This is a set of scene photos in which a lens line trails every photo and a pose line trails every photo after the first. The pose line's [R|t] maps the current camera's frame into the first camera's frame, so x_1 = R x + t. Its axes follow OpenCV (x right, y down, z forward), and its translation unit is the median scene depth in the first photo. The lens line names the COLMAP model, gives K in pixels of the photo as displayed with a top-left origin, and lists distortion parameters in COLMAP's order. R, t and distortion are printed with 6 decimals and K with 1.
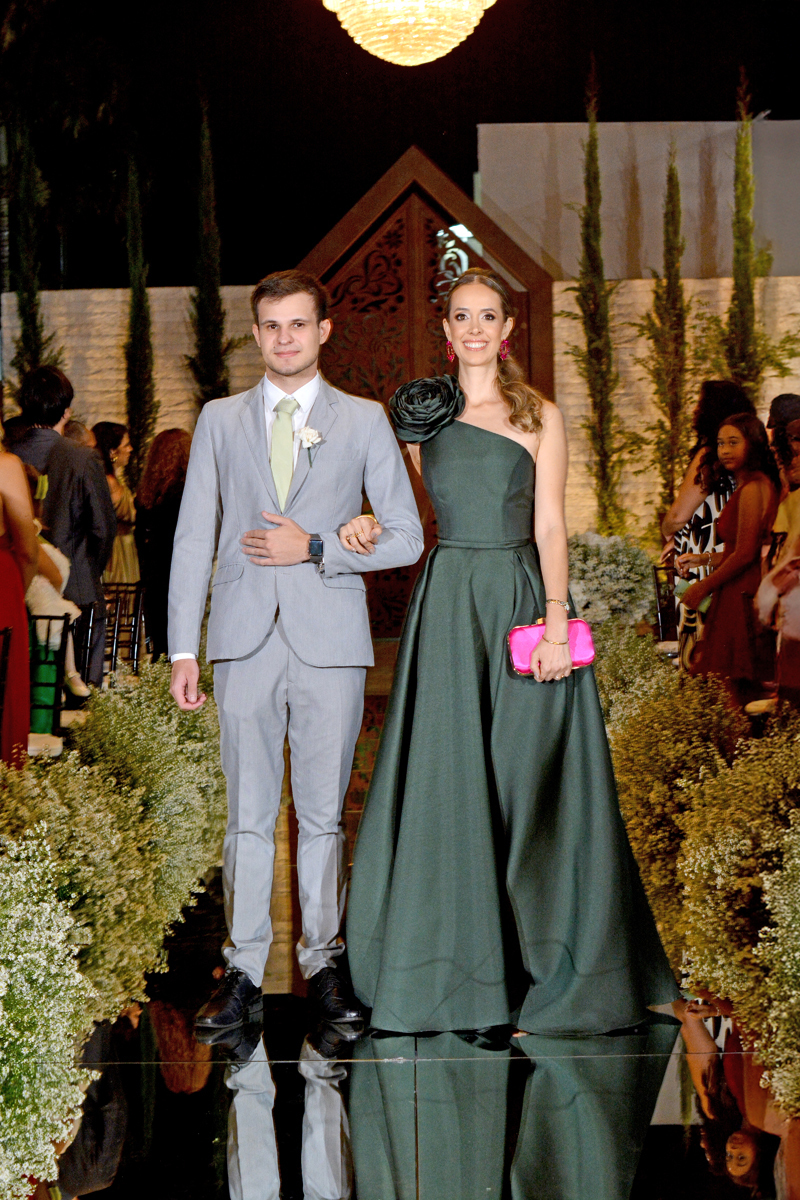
lens RADIAL K [[2671.4, 0, 400.0], [0, 2671.4, 600.0], [0, 0, 1]] dist [-0.155549, 0.256110]
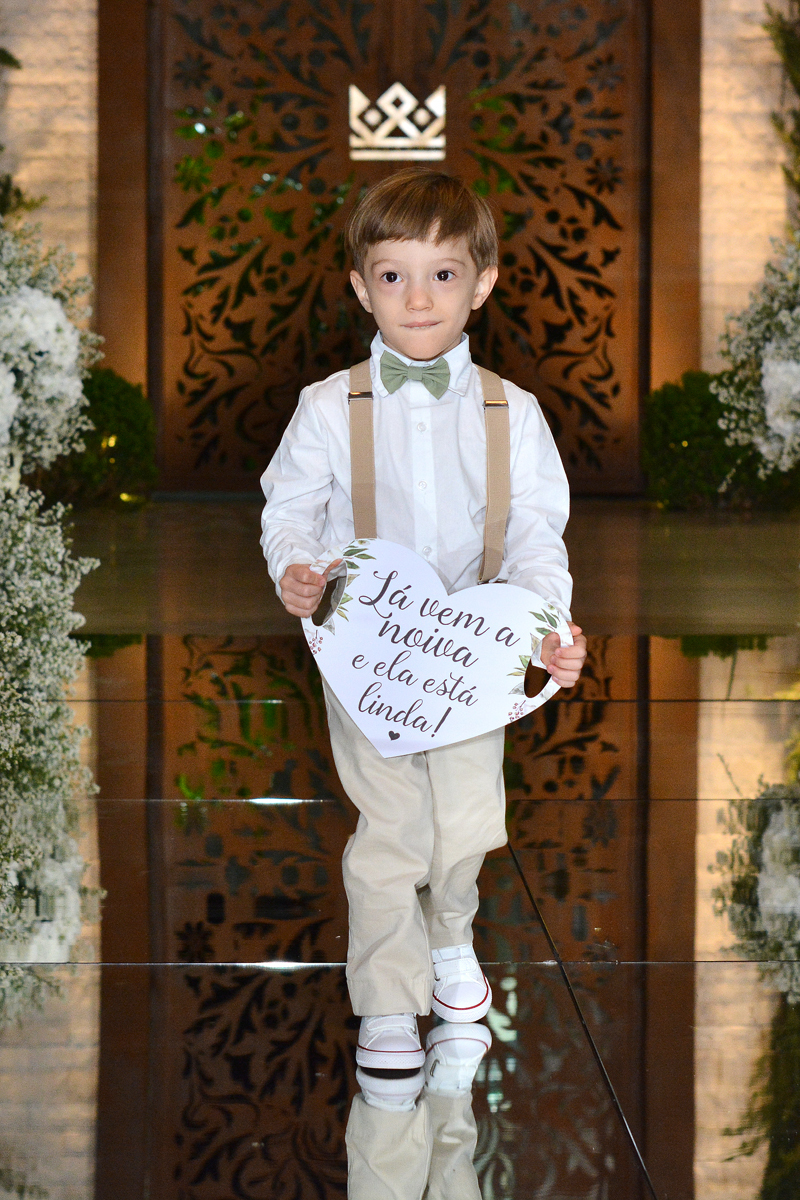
lens RADIAL K [[3992.0, 0, 336.7], [0, 3992.0, 646.6], [0, 0, 1]] dist [-0.169545, -0.149061]
pose [[0.999698, 0.017703, 0.017067, -0.013949], [-0.018536, 0.998581, 0.049916, 0.006891], [-0.016159, -0.050217, 0.998608, 0.331716]]
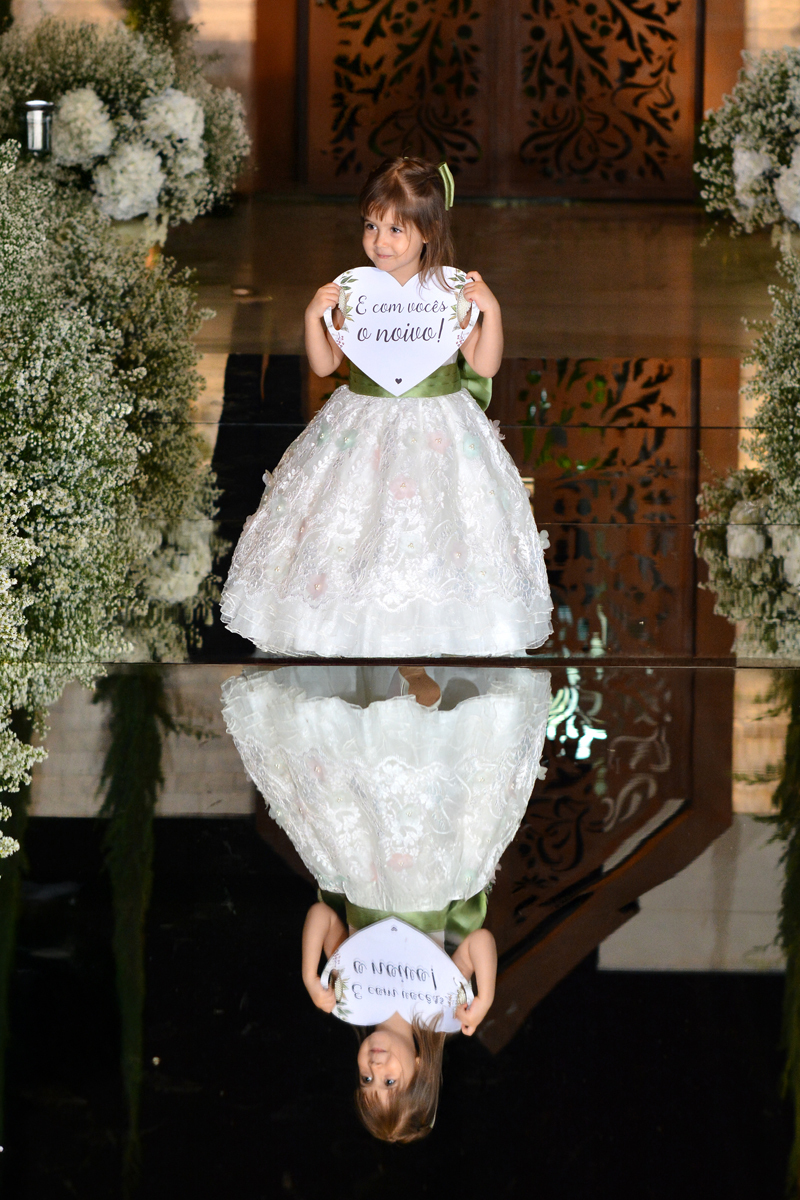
lens RADIAL K [[3526.4, 0, 400.0], [0, 3526.4, 600.0], [0, 0, 1]] dist [-0.148716, -0.143785]
pose [[0.999484, 0.027435, -0.016697, 0.002059], [-0.024586, 0.988106, 0.151794, -0.014678], [0.020663, -0.151305, 0.988271, 0.261148]]
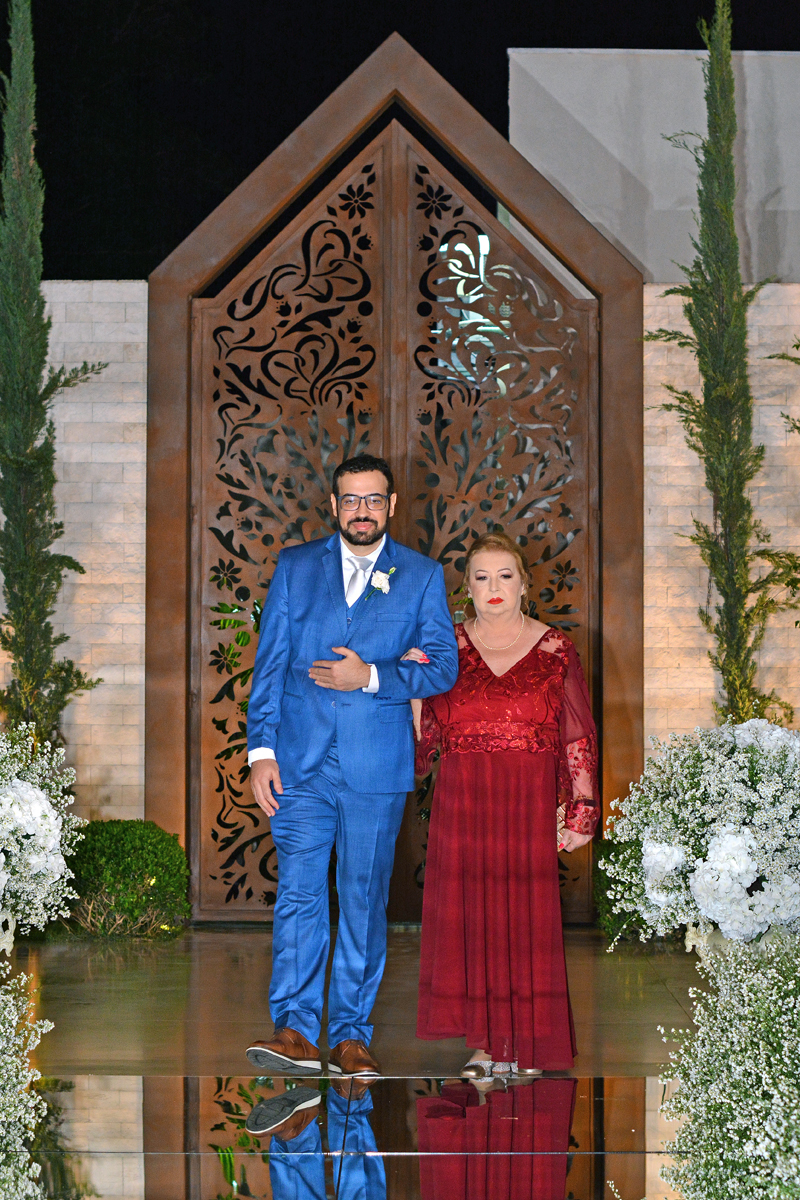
lens RADIAL K [[3175.3, 0, 400.0], [0, 3175.3, 600.0], [0, 0, 1]] dist [-0.142772, -0.418529]
pose [[0.999806, 0.019524, 0.002609, 0.006668], [-0.019275, 0.997033, -0.074518, -0.003522], [-0.004056, 0.074453, 0.997216, 0.358366]]
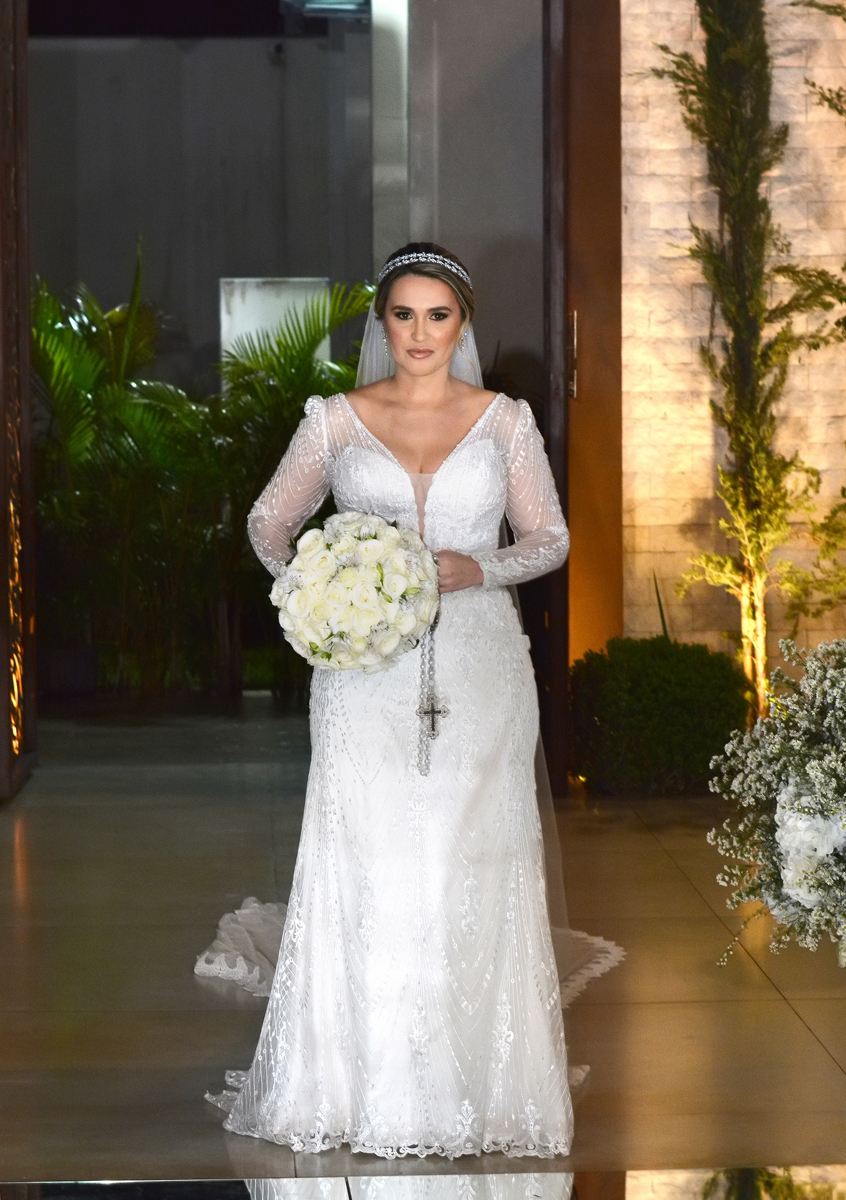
lens RADIAL K [[3501.6, 0, 423.0], [0, 3501.6, 600.0], [0, 0, 1]] dist [-0.074891, -0.515543]
pose [[0.997263, 0.005924, 0.073692, -0.012194], [-0.008508, 0.999358, 0.034800, -0.030991], [-0.073439, -0.035332, 0.996674, 0.475234]]
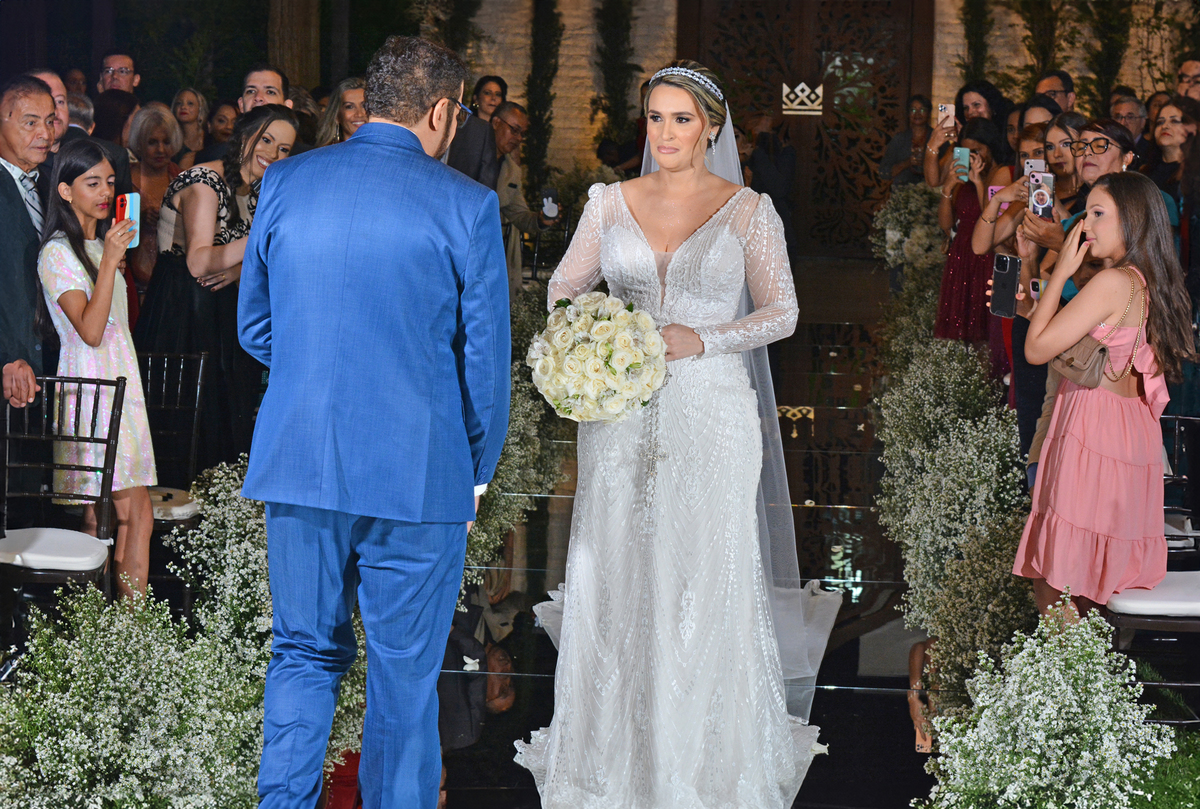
lens RADIAL K [[2655.9, 0, 600.0], [0, 2655.9, 404.5], [0, 0, 1]] dist [-0.159139, 0.083009]
pose [[0.994958, 0.049731, -0.087095, 0.025359], [-0.041793, 0.995000, 0.090707, -0.020424], [0.091170, -0.086610, 0.992062, -0.071917]]
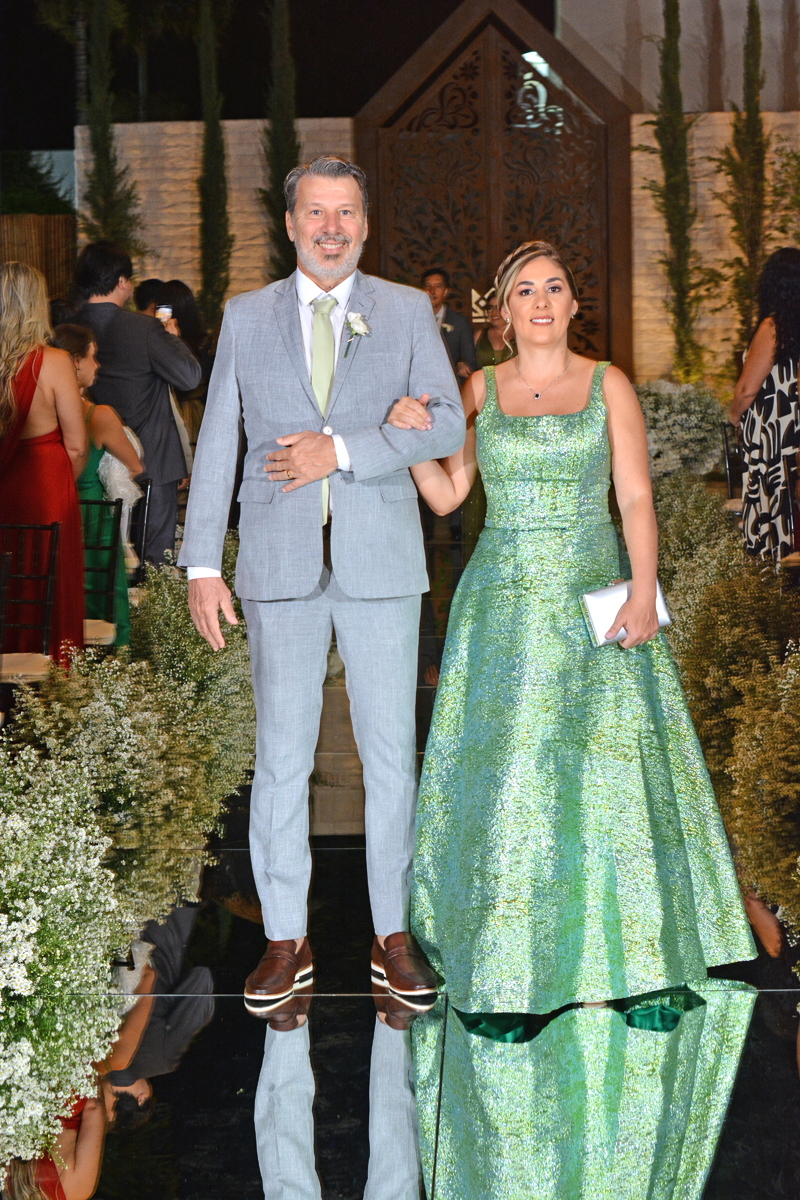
lens RADIAL K [[2671.4, 0, 400.0], [0, 2671.4, 600.0], [0, 0, 1]] dist [-0.155549, 0.256110]
pose [[0.999438, 0.004612, -0.033217, 0.005515], [-0.002140, 0.997251, 0.074070, -0.013136], [0.033467, -0.073957, 0.996700, 0.002912]]
